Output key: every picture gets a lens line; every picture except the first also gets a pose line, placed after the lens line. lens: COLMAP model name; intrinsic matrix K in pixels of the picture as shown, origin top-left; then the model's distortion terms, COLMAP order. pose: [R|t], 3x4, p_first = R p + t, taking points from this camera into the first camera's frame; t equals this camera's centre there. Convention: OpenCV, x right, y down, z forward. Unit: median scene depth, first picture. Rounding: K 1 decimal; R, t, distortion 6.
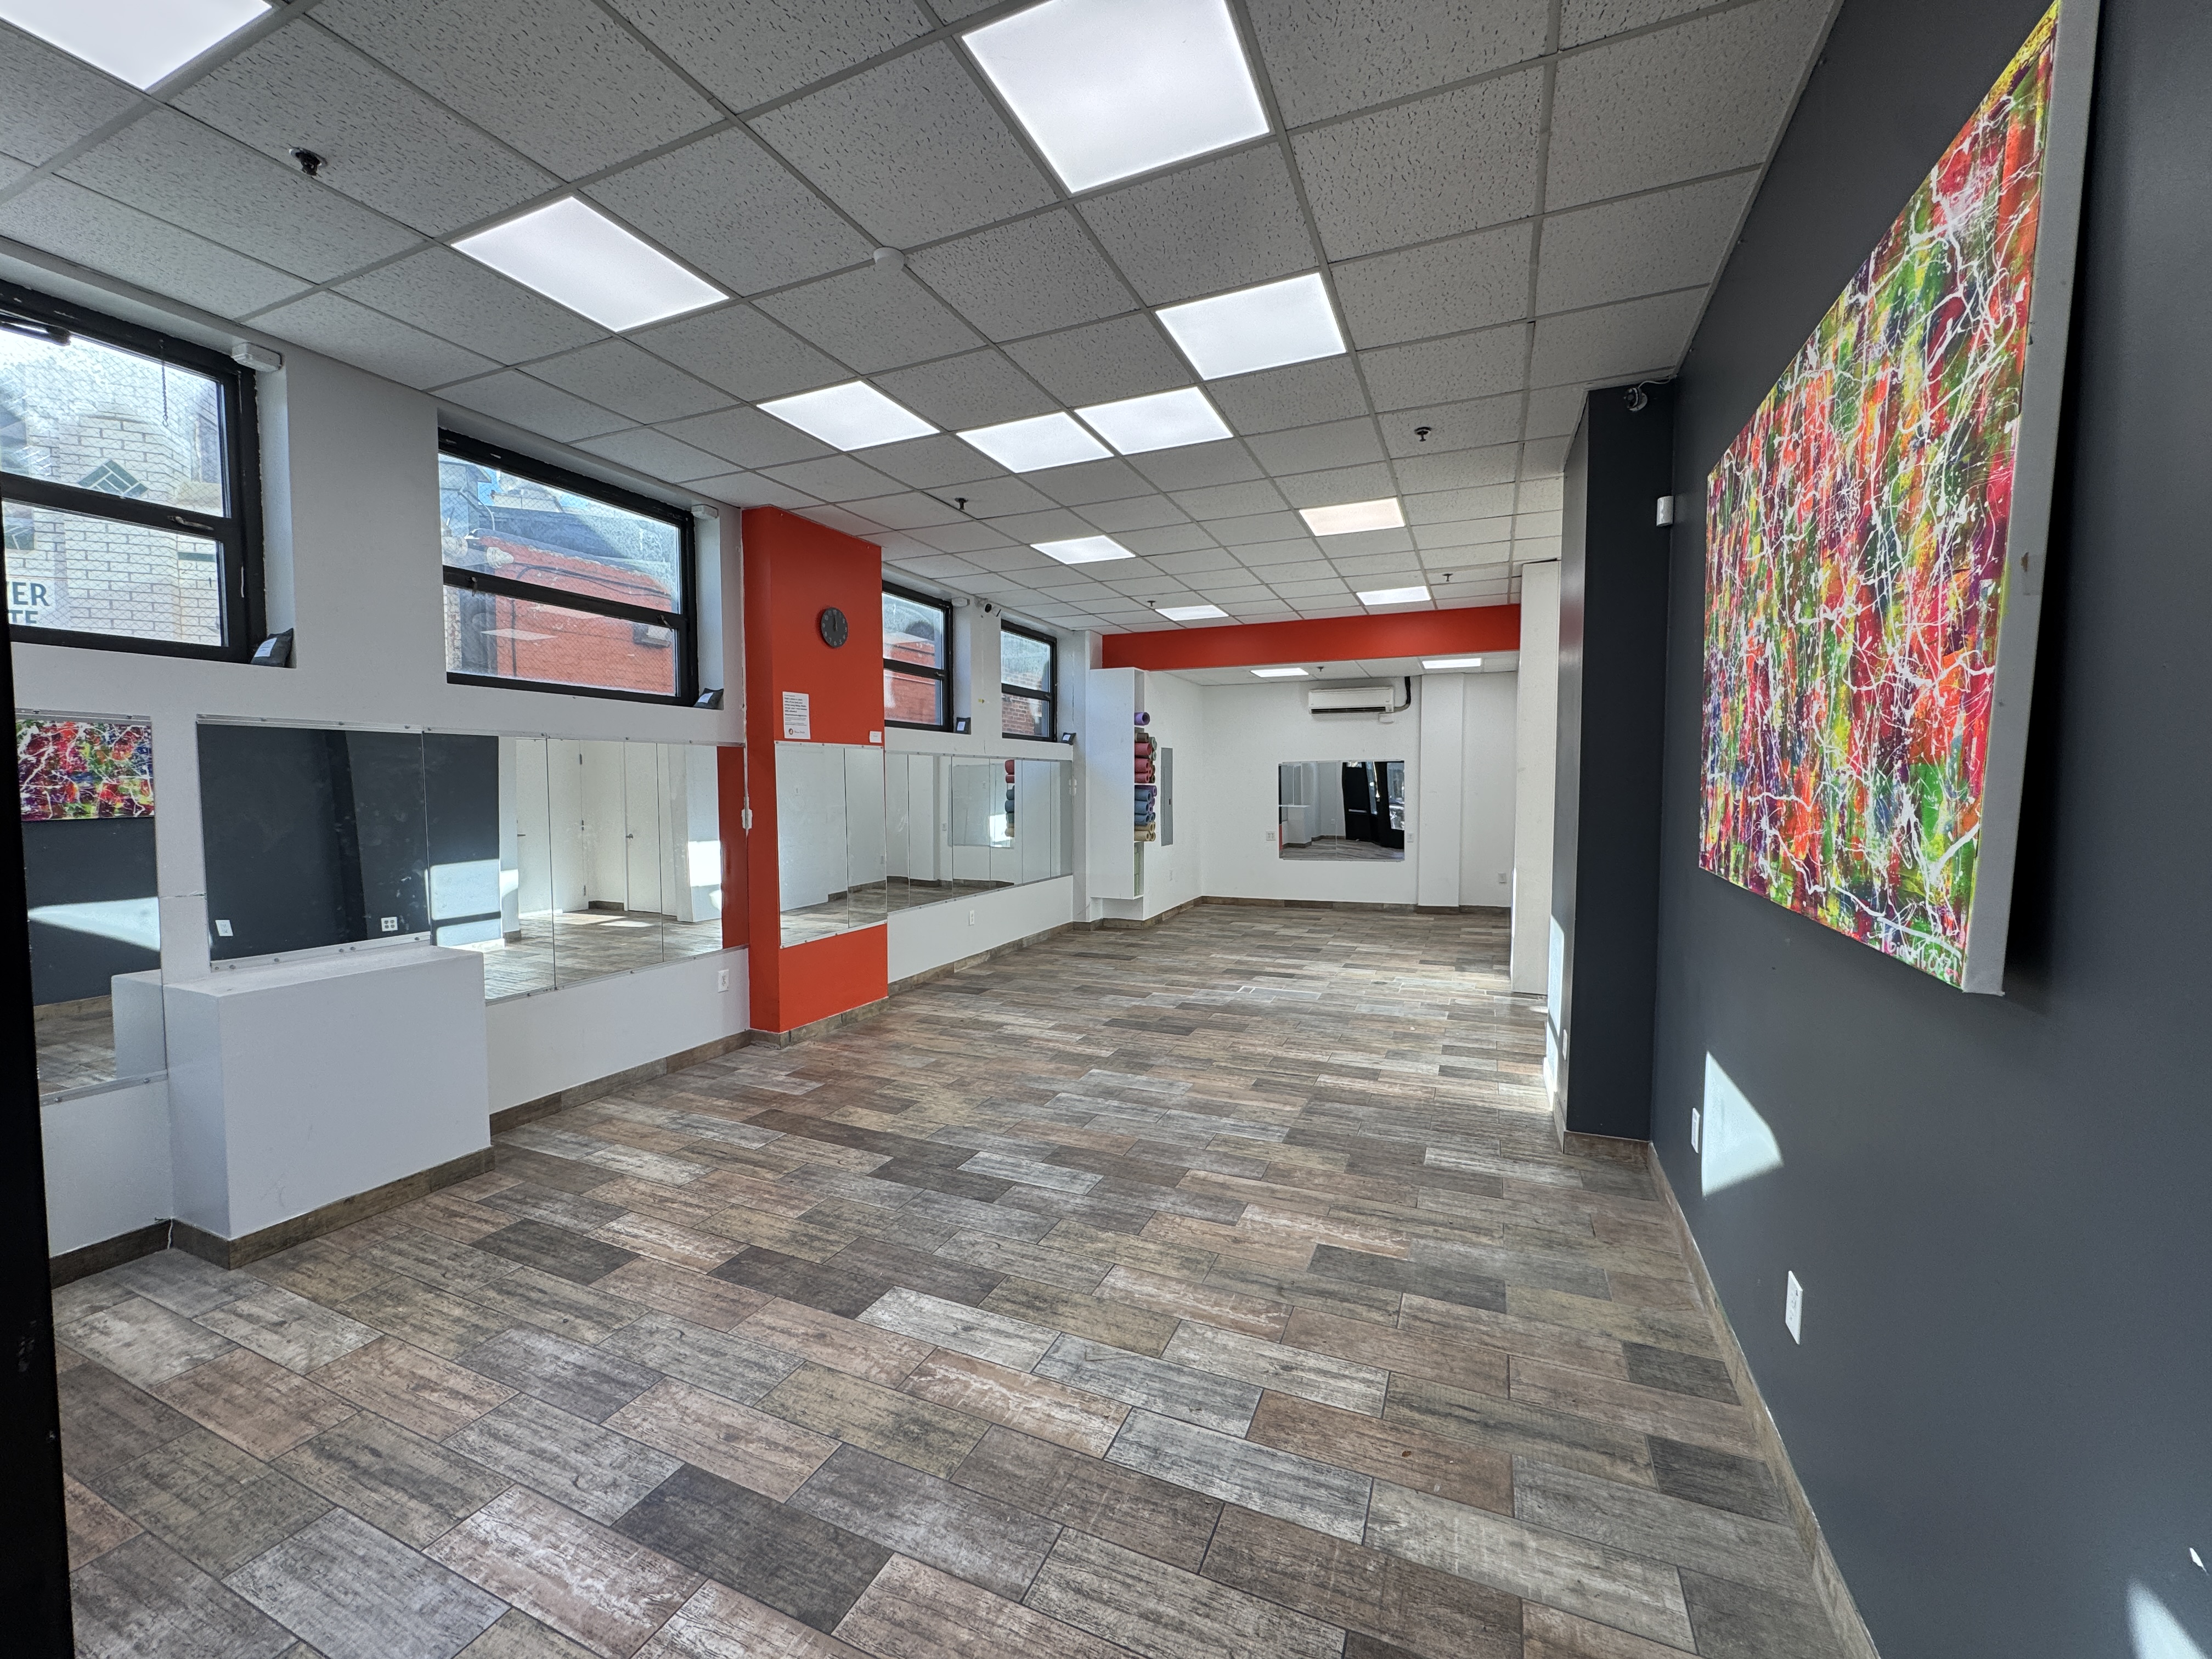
lens RADIAL K [[878.0, 0, 1105.6], [0, 878.0, 828.6], [0, 0, 1]] dist [-0.002026, 0.000192]
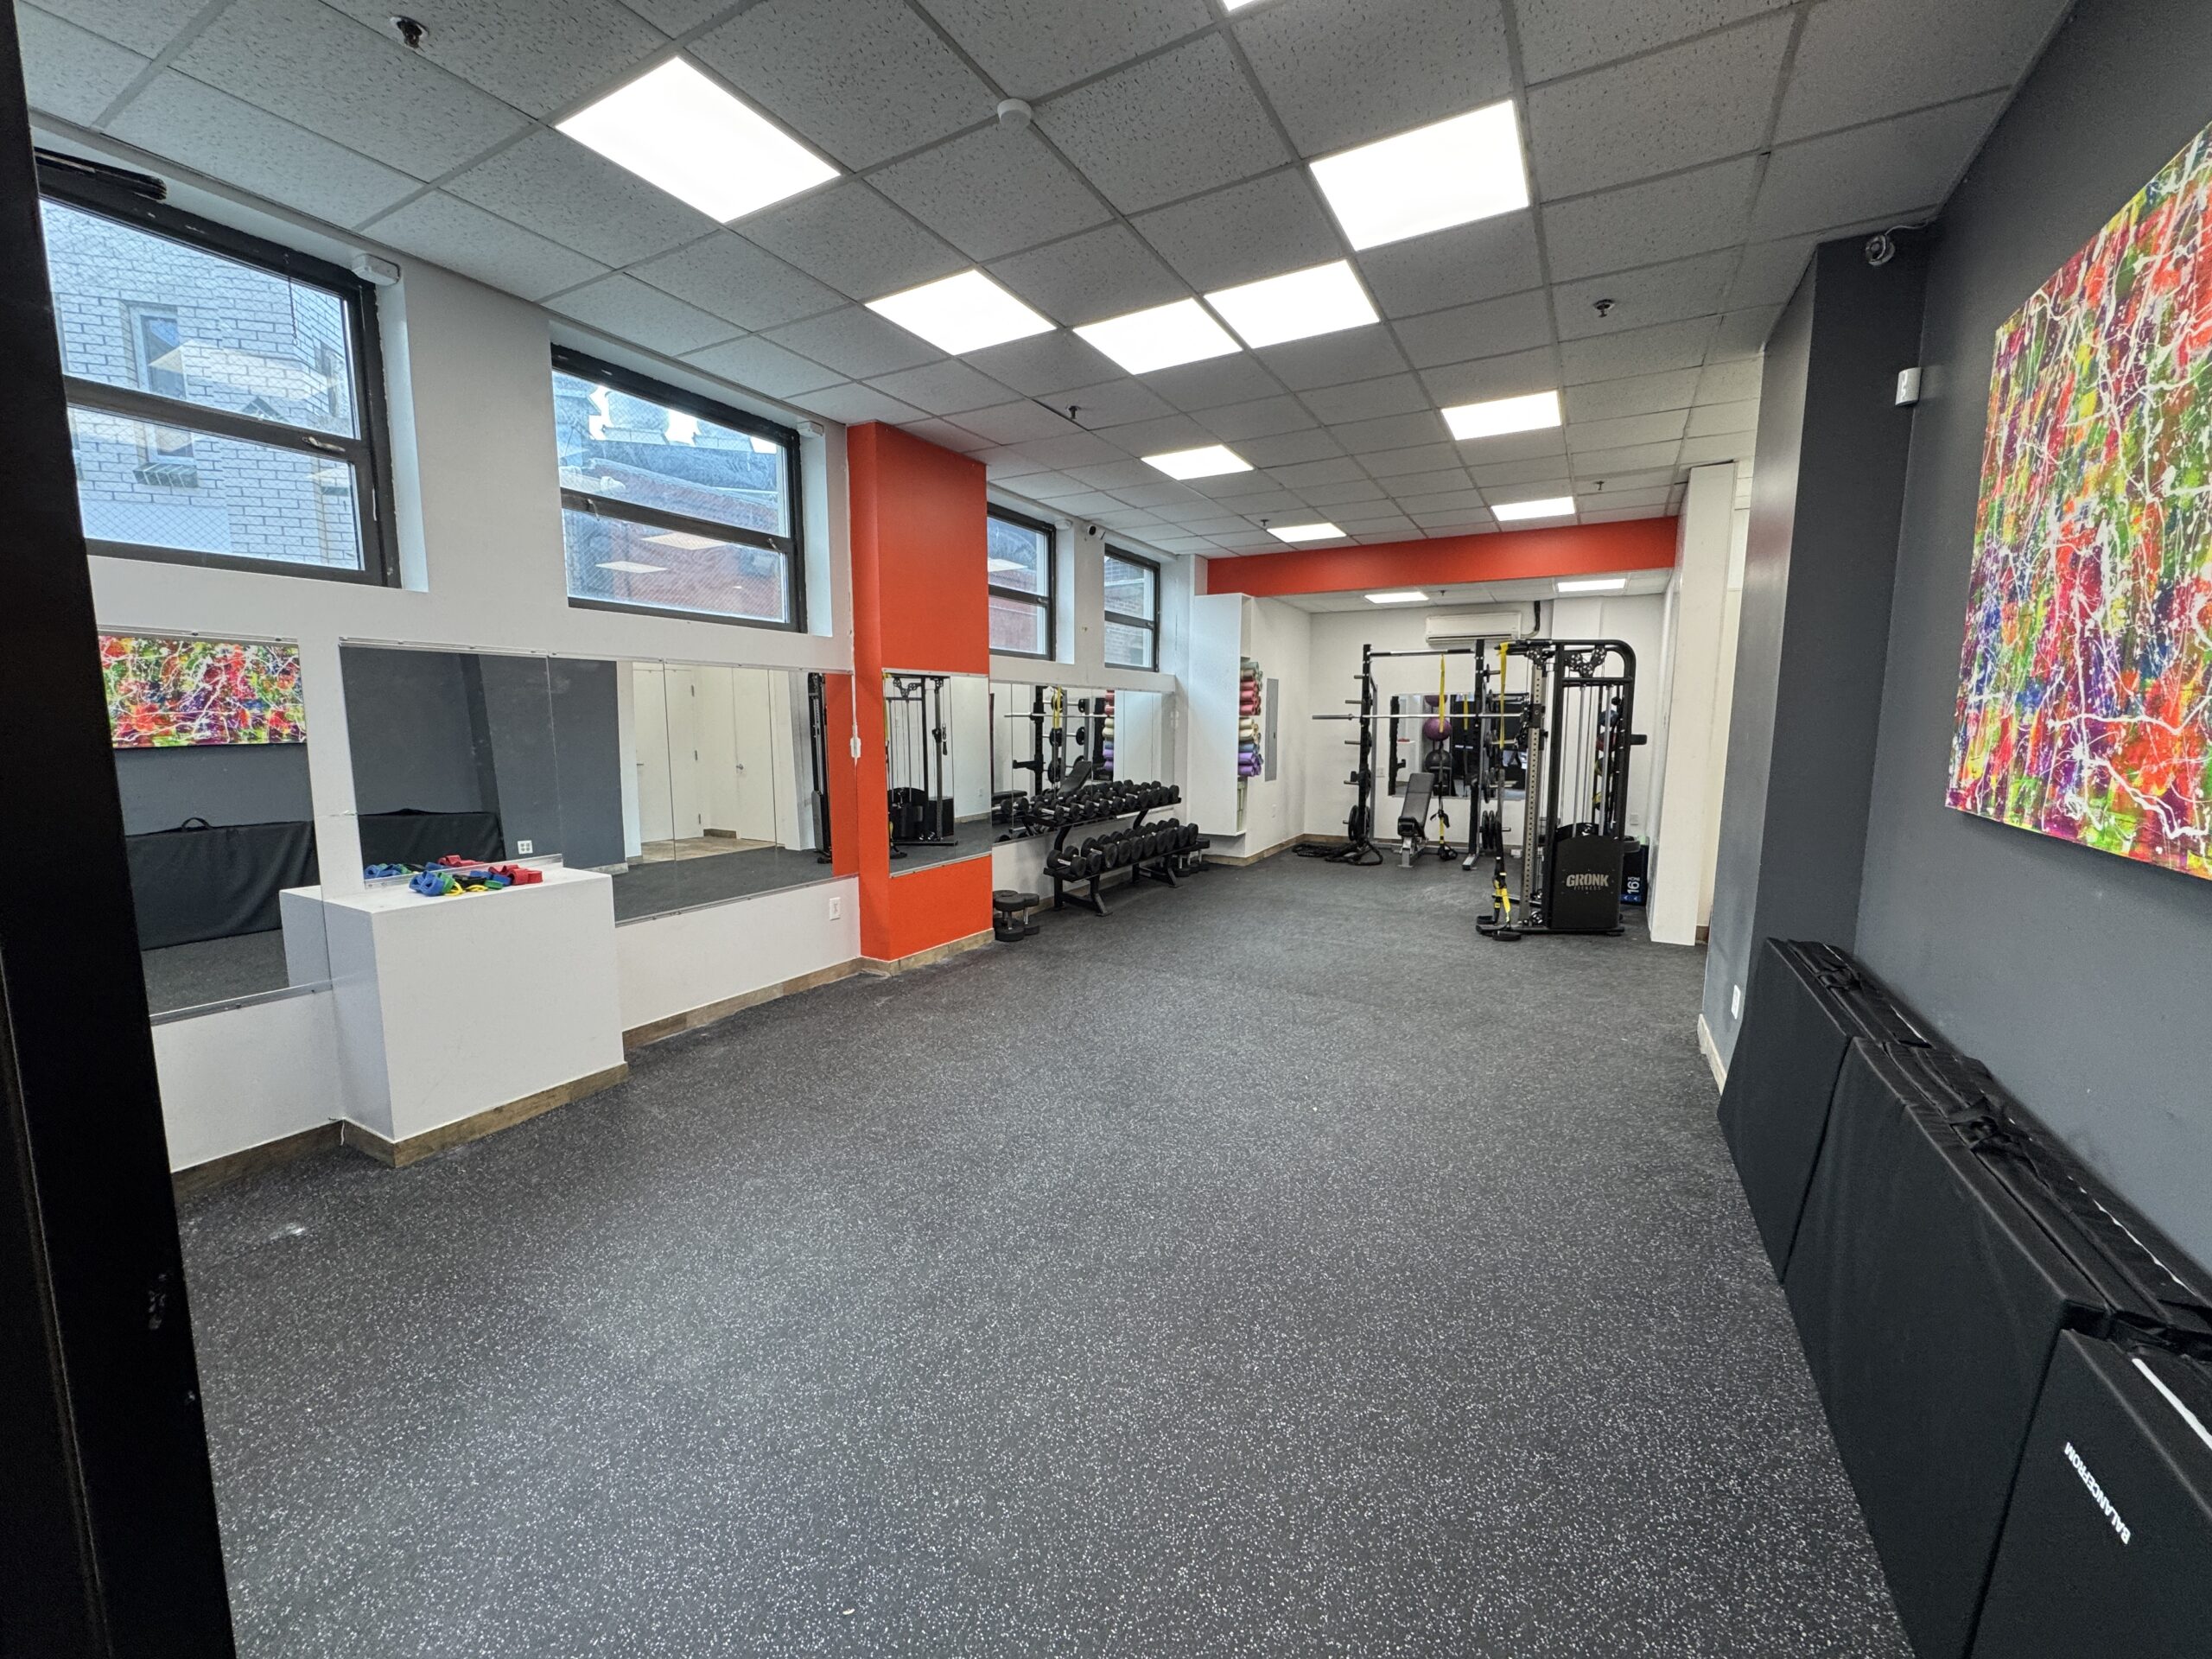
lens RADIAL K [[878.0, 0, 1106.0], [0, 878.0, 828.6], [0, 0, 1]] dist [-0.002026, 0.000192]
pose [[0.995036, 0.015841, -0.098247, -0.042166], [-0.008648, 0.997278, 0.073219, 0.007792], [0.099139, -0.072006, 0.992465, 0.054491]]
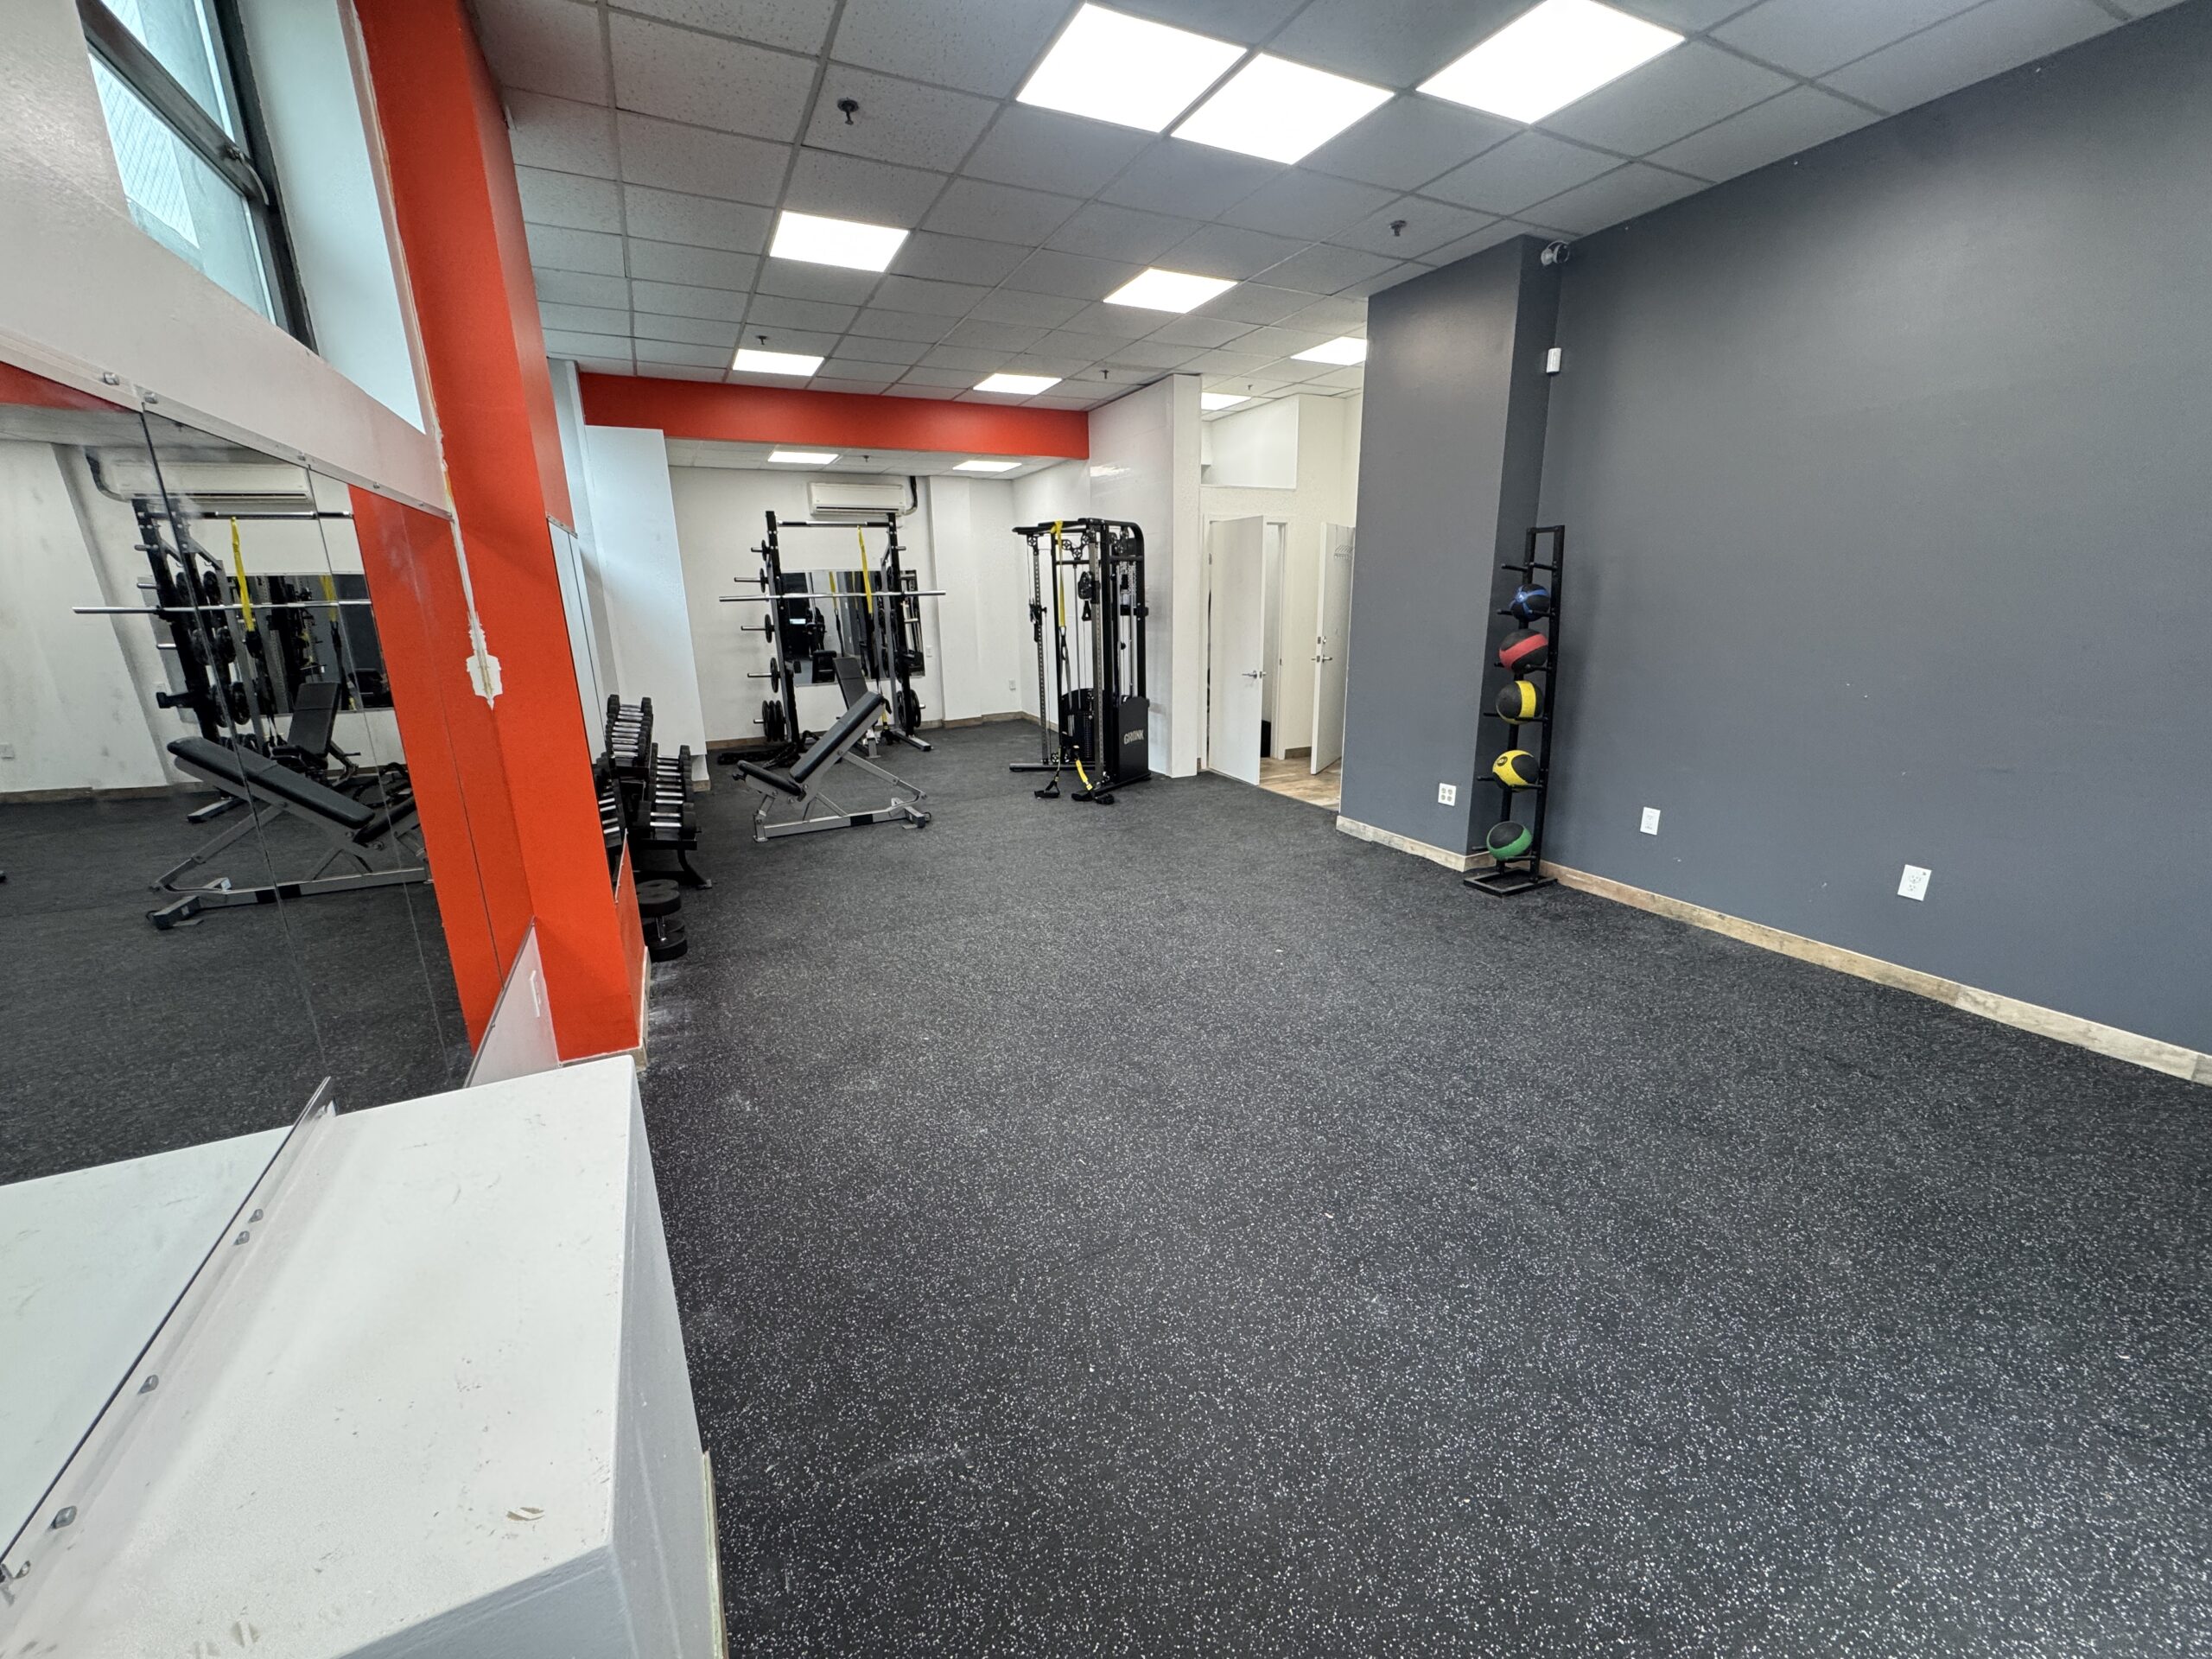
lens RADIAL K [[878.0, 0, 1105.4], [0, 878.0, 829.3], [0, 0, 1]] dist [-0.002026, 0.000192]
pose [[0.643694, -0.209995, 0.735908, -0.853263], [0.055404, 0.971879, 0.228870, -0.031023], [-0.763275, -0.106550, 0.637227, 0.620887]]
